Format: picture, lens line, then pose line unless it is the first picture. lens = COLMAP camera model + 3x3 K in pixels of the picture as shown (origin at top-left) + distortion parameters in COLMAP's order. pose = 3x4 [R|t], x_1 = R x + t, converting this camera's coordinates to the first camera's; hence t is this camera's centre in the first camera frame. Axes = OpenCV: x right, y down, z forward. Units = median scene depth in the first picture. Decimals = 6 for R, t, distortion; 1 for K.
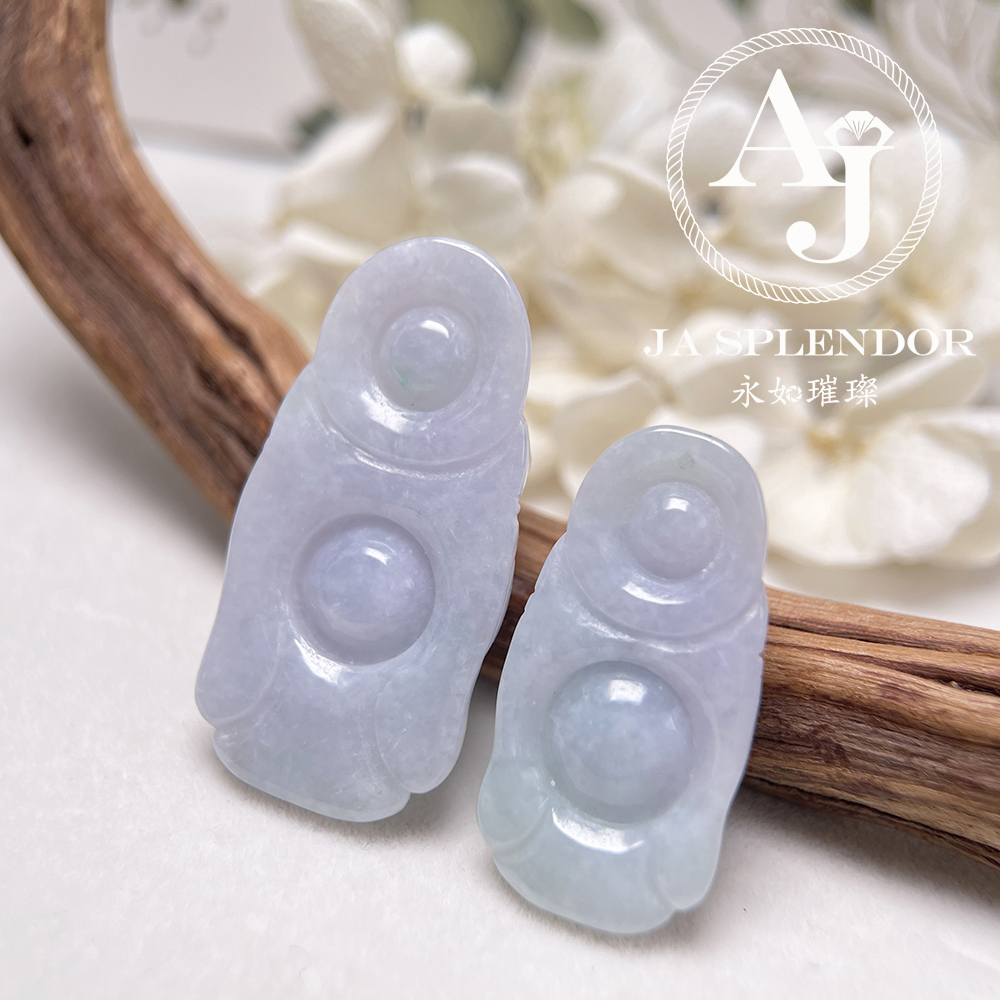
lens RADIAL K [[1481.0, 0, 500.0], [0, 1481.0, 500.0], [0, 0, 1]] dist [0.157521, -0.109126]
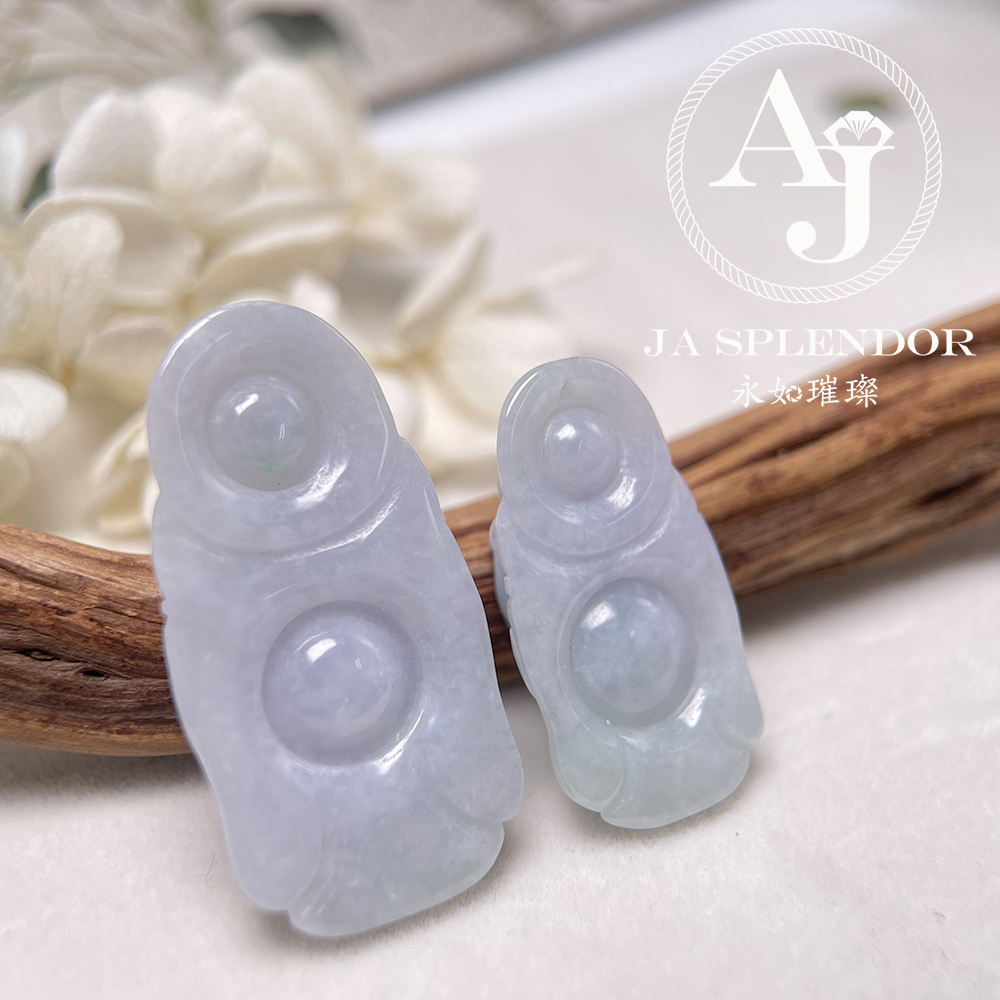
lens RADIAL K [[1481.0, 0, 500.0], [0, 1481.0, 500.0], [0, 0, 1]] dist [0.157521, -0.109126]
pose [[0.646593, -0.494467, 0.580878, -0.525489], [0.466535, 0.858789, 0.211721, -0.192632], [-0.603541, 0.134103, 0.785974, 0.206194]]
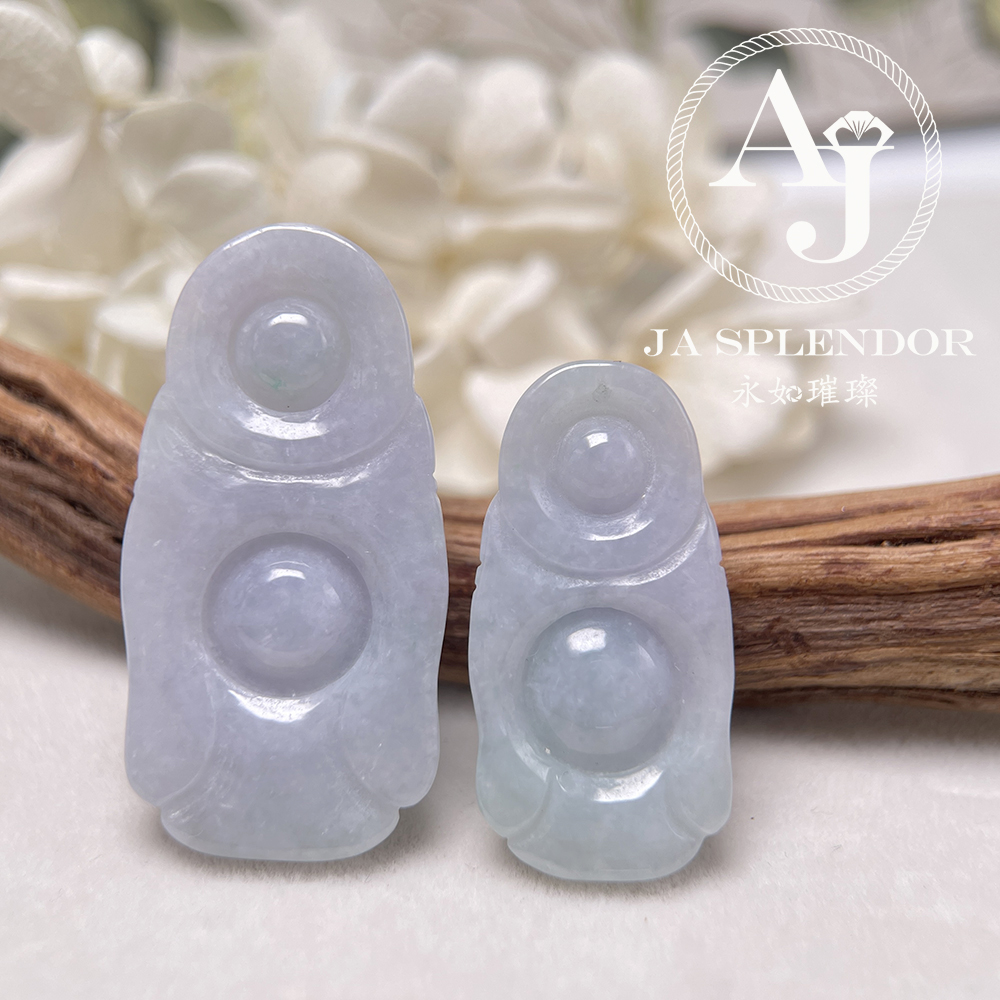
lens RADIAL K [[1481.0, 0, 500.0], [0, 1481.0, 500.0], [0, 0, 1]] dist [0.157521, -0.109126]
pose [[0.931846, -0.245932, 0.266795, -0.204467], [0.247793, 0.968430, 0.027225, -0.000632], [-0.265068, 0.040741, 0.963369, 0.075906]]
